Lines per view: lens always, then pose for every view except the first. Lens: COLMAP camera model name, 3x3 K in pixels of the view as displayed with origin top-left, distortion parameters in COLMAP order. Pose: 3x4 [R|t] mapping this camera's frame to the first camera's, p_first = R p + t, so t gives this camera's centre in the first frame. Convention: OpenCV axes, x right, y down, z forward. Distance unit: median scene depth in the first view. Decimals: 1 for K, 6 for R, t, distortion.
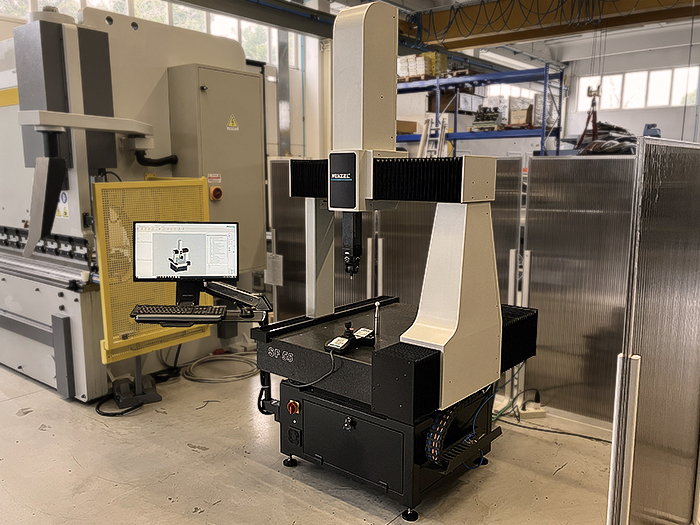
lens RADIAL K [[608.9, 0, 350.0], [0, 608.9, 262.5], [0, 0, 1]] dist [0.013248, -0.001381]
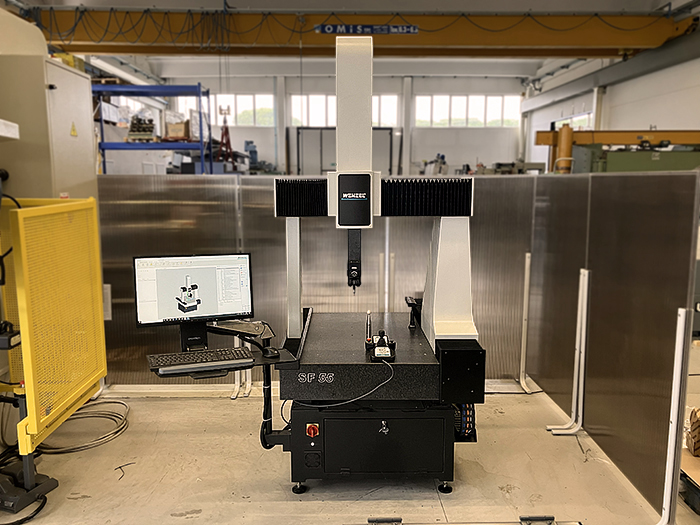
lens RADIAL K [[579.8, 0, 354.0], [0, 579.8, 261.8], [0, 0, 1]] dist [0.013196, -0.000054]
pose [[0.752850, -0.097300, 0.650961, -0.381751], [0.102120, 0.994304, 0.030517, -0.033739], [-0.650222, 0.043501, 0.758498, 0.141382]]
